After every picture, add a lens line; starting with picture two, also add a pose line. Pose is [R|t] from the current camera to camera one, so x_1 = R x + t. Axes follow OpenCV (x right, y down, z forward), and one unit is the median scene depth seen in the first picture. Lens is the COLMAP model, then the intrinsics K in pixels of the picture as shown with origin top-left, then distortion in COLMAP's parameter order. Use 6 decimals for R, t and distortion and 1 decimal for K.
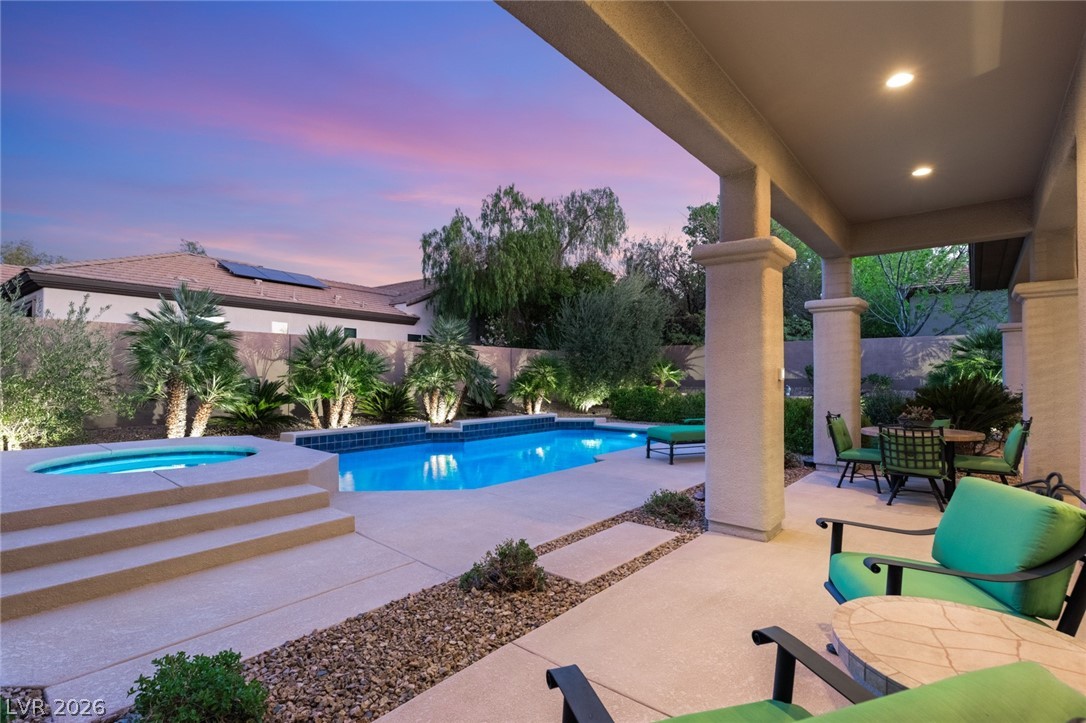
lens RADIAL K [[499.8, 0, 551.2], [0, 499.8, 366.5], [0, 0, 1]] dist [0.001082, 0.000191]
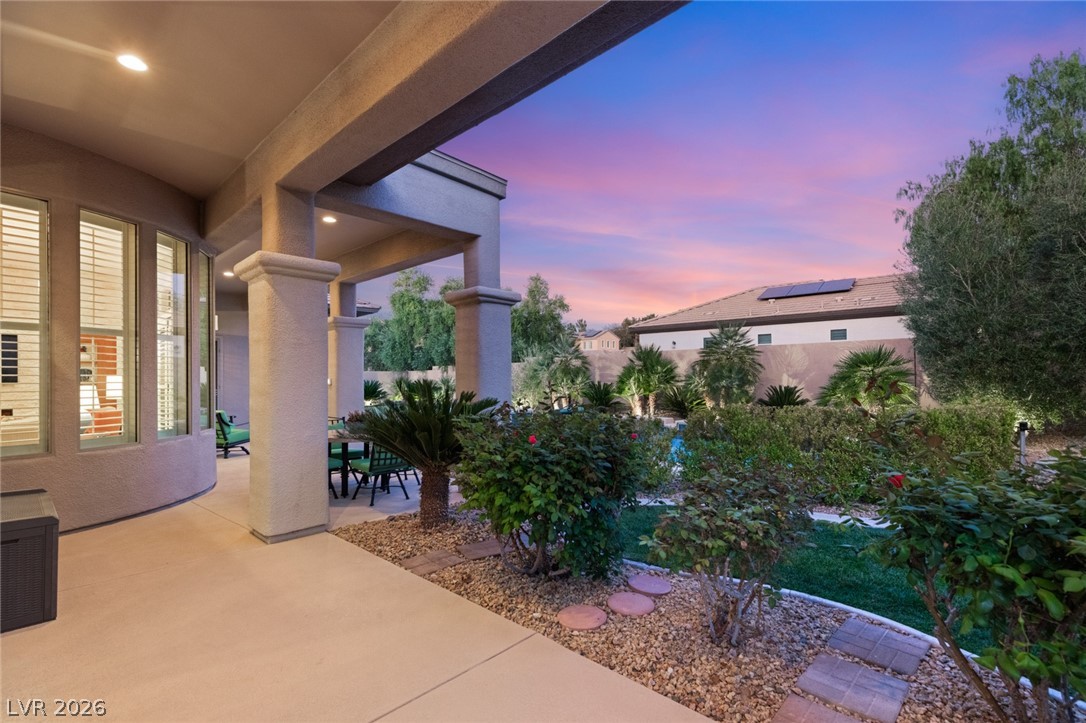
lens RADIAL K [[499.8, 0, 551.2], [0, 499.8, 366.5], [0, 0, 1]] dist [0.001082, 0.000191]
pose [[-0.072497, -0.027960, -0.996977, 0.653477], [0.024598, 0.999253, -0.029813, 0.011217], [0.997065, -0.026685, -0.071755, 0.556148]]
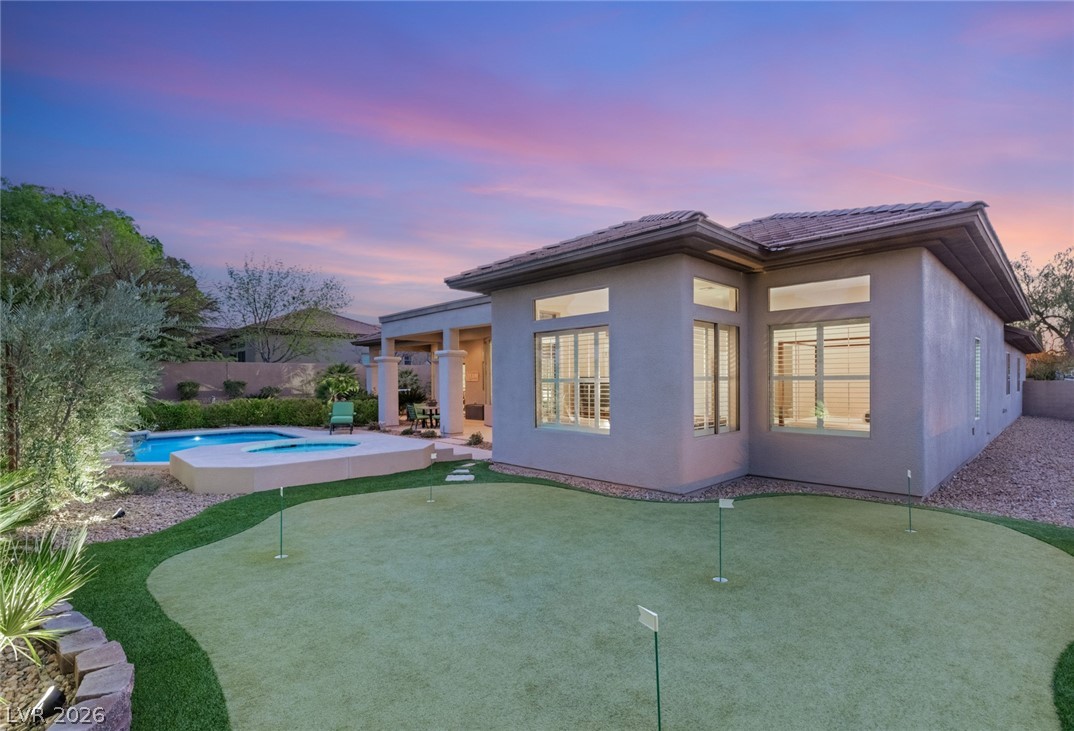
lens RADIAL K [[491.7, 0, 539.5], [0, 491.7, 383.6], [0, 0, 1]] dist [0.012891, 0.000012]
pose [[0.112879, -0.011612, 0.993541, -0.783023], [-0.004055, 0.999918, 0.012147, -0.015569], [-0.993600, -0.005400, 0.112822, 0.009698]]
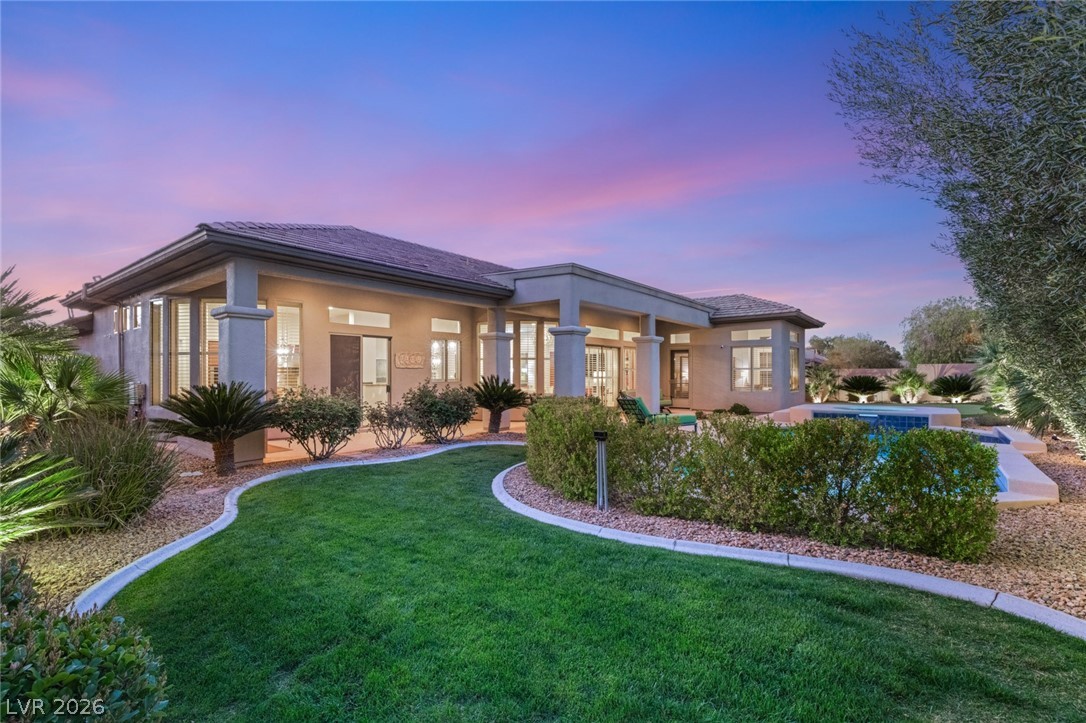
lens RADIAL K [[485.7, 0, 542.9], [0, 485.7, 375.5], [0, 0, 1]] dist [0.001513, -0.000171]
pose [[-0.999653, -0.006433, -0.025545, 0.326582], [-0.006204, 0.999940, -0.009059, 0.012935], [0.025602, -0.008898, -0.999633, 1.155209]]
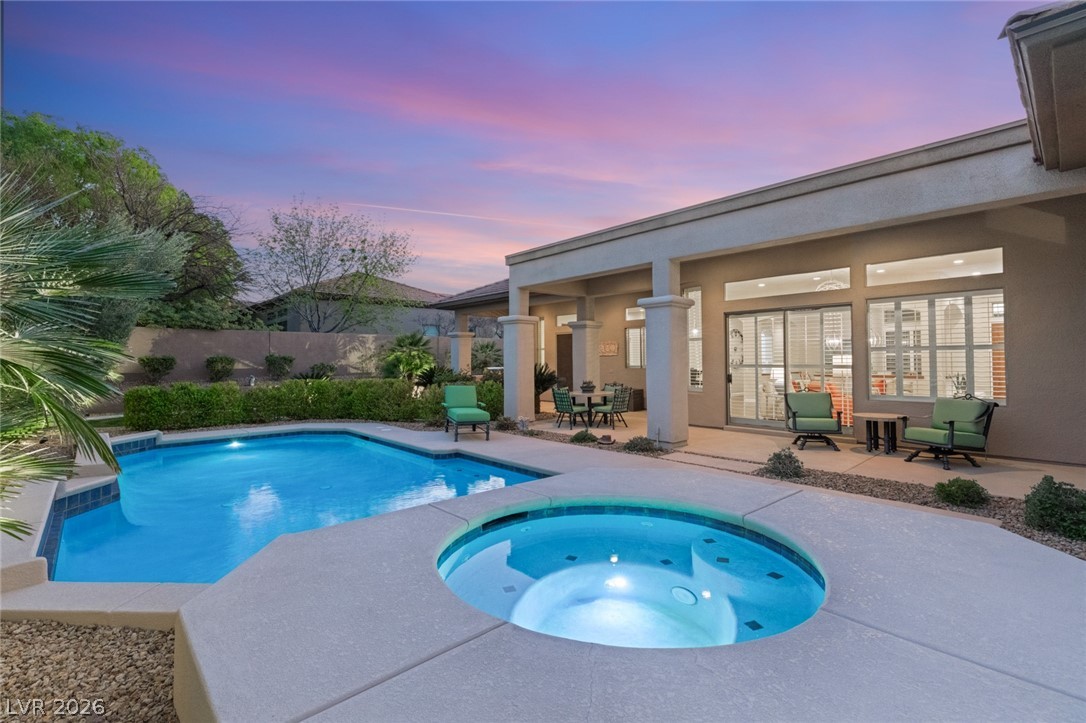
lens RADIAL K [[486.4, 0, 540.3], [0, 486.4, 349.0], [0, 0, 1]] dist [0.002890, 0.000274]
pose [[0.142305, 0.019449, 0.989632, -0.428427], [-0.005269, 0.999808, -0.018892, 0.000518], [-0.989809, -0.002526, 0.142380, 0.338246]]
